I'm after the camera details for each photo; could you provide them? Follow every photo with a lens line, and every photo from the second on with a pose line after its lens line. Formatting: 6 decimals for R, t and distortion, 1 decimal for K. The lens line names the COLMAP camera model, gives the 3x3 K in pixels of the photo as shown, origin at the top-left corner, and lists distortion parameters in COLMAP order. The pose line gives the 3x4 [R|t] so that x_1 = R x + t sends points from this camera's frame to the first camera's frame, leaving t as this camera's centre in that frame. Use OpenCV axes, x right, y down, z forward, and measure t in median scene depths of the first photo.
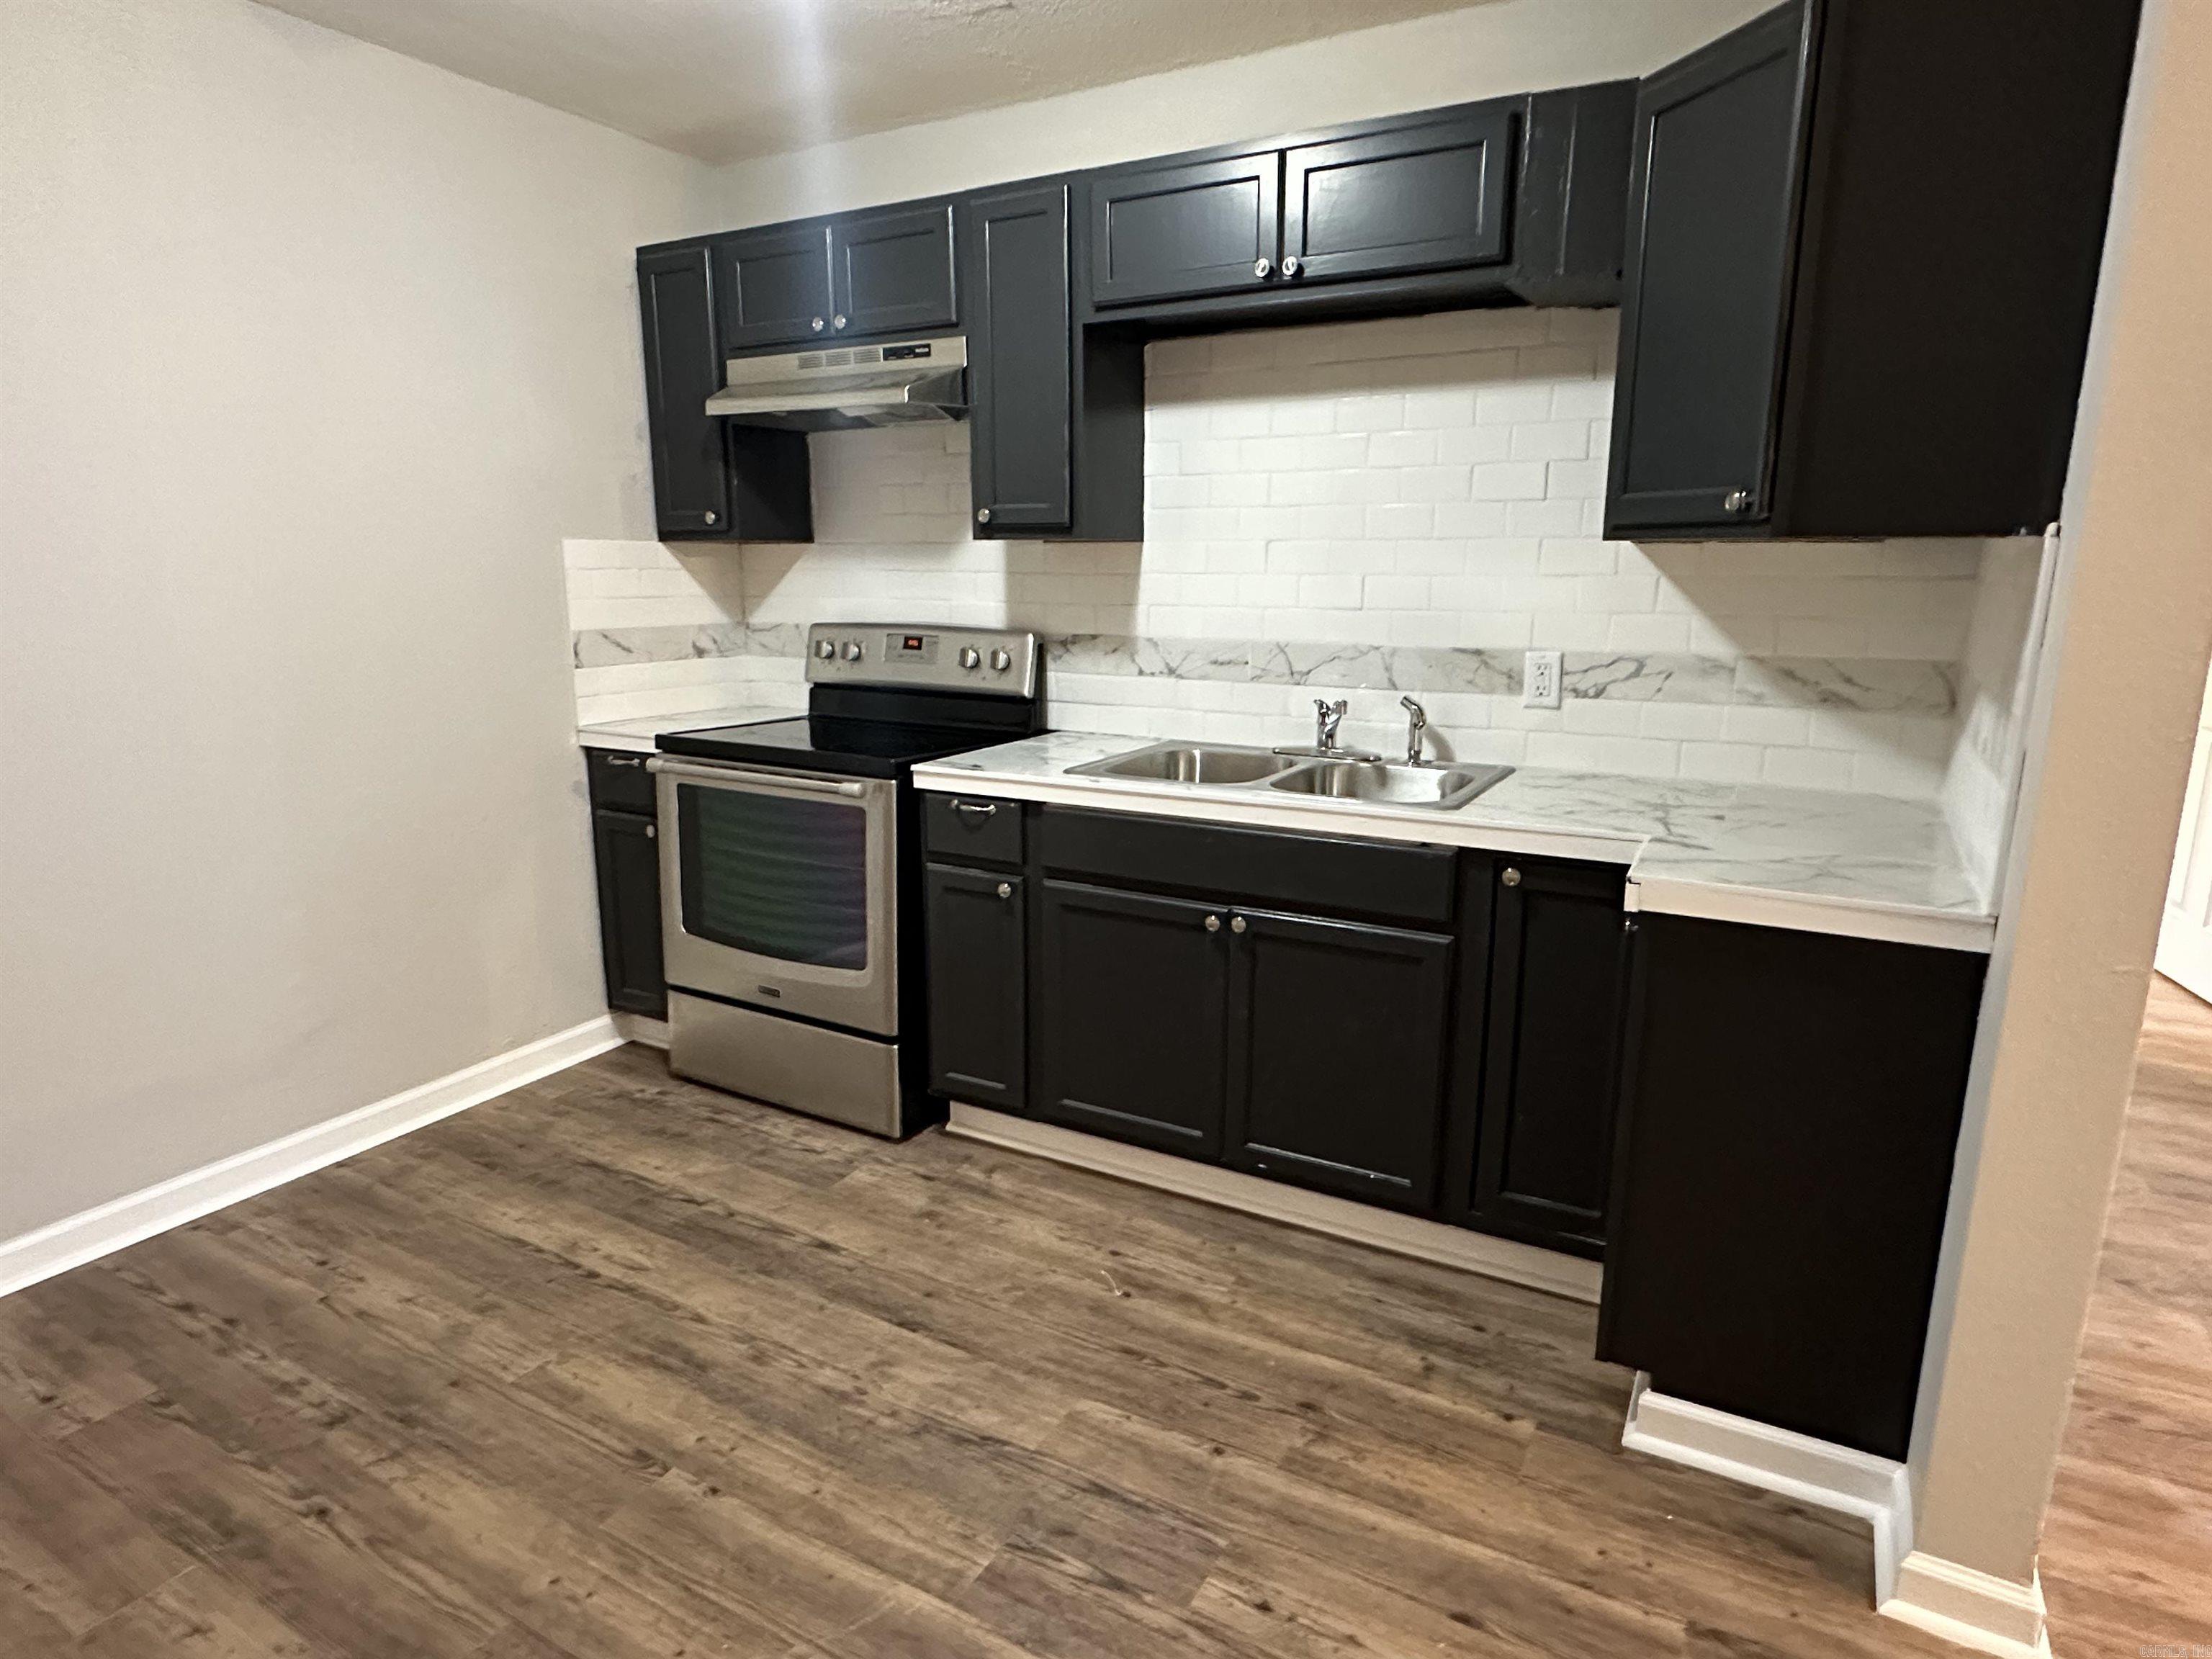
lens RADIAL K [[1254.7, 0, 1094.8], [0, 1254.7, 841.6], [0, 0, 1]] dist [-0.001740, -0.003218]
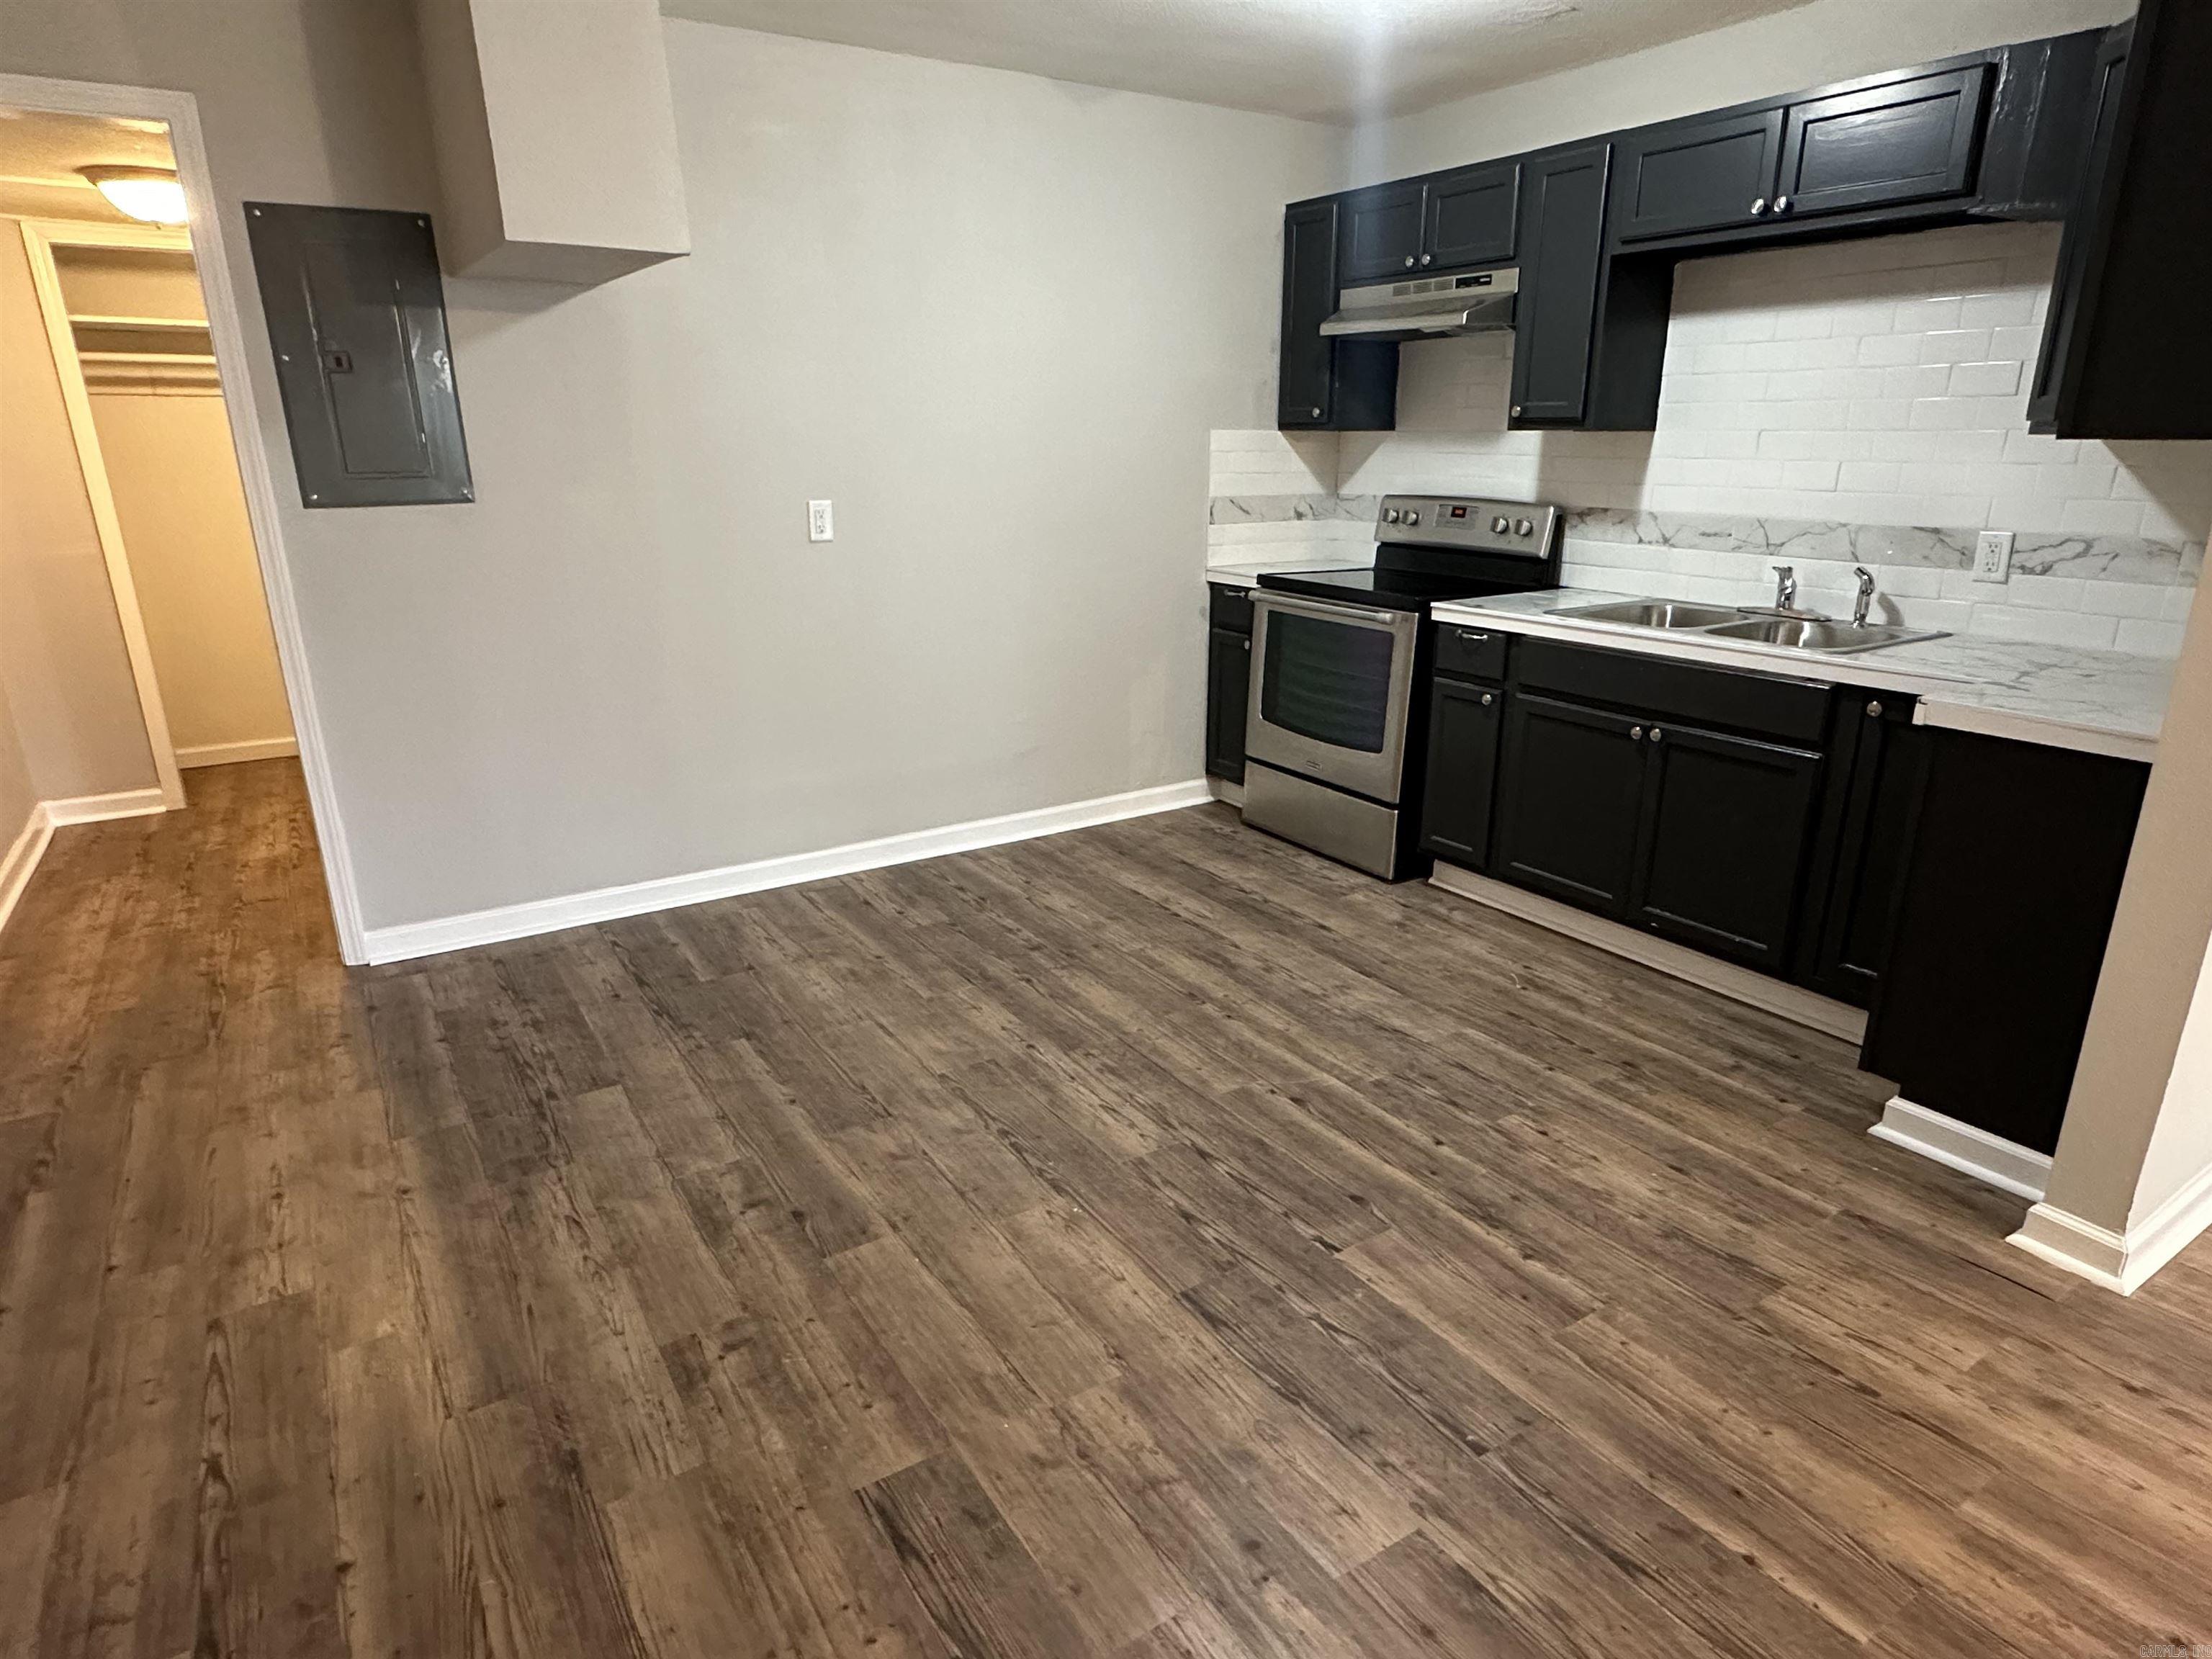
lens RADIAL K [[1254.7, 0, 1100.6], [0, 1254.7, 832.1], [0, 0, 1]] dist [-0.001740, -0.003218]
pose [[0.885995, 0.136941, -0.443012, 0.186414], [-0.097311, 0.989033, 0.111107, 0.074308], [0.453369, -0.055330, 0.889604, -0.411013]]
